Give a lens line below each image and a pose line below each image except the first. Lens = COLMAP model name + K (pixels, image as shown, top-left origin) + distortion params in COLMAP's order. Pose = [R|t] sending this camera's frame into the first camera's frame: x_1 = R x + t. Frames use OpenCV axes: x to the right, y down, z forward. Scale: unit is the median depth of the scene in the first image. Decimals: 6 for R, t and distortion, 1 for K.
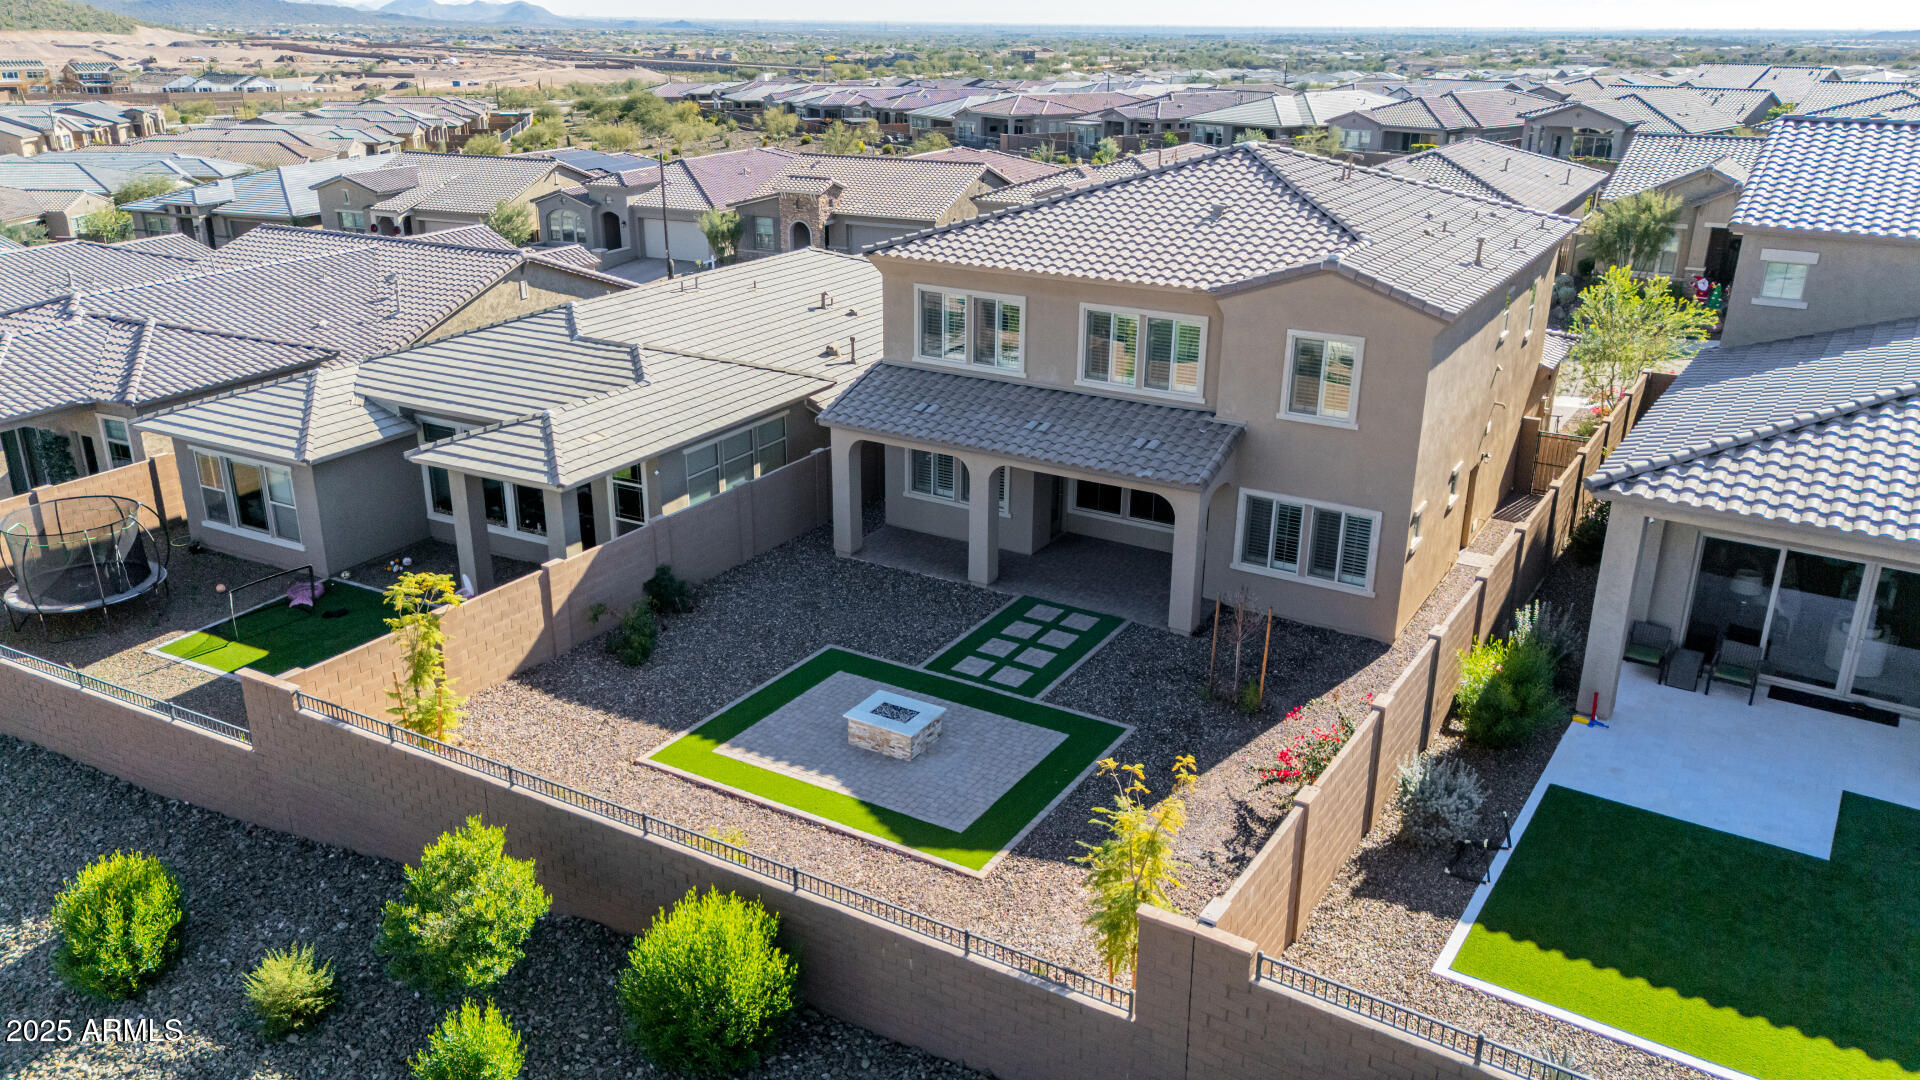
lens RADIAL K [[1402.0, 0, 958.0], [0, 1402.0, 542.9], [0, 0, 1]] dist [0.063058, -0.053628]
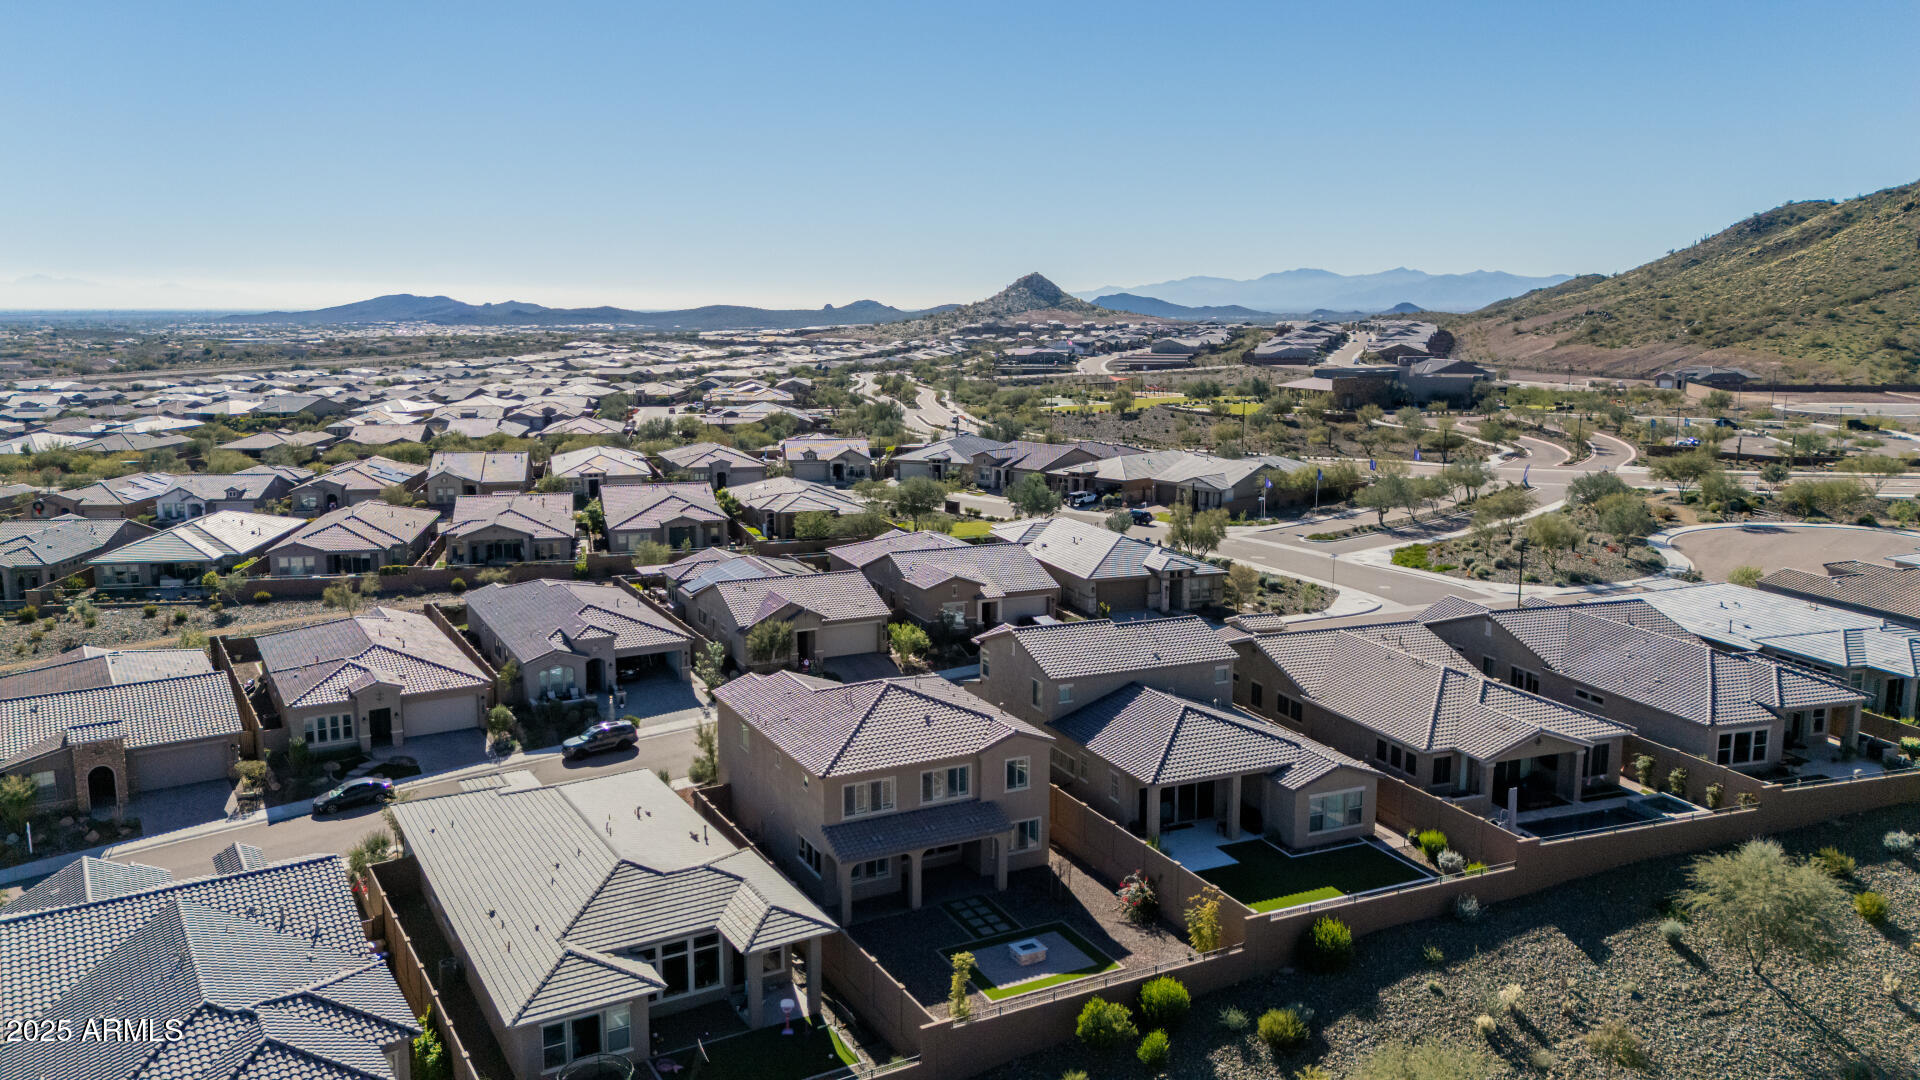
lens RADIAL K [[1402.7, 0, 960.0], [0, 1402.7, 528.5], [0, 0, 1]] dist [0.076046, -0.058153]
pose [[0.521911, -0.142723, 0.840975, -1.789930], [0.300748, 0.953380, -0.024845, -0.480433], [-0.798223, 0.265888, 0.540504, -0.422280]]
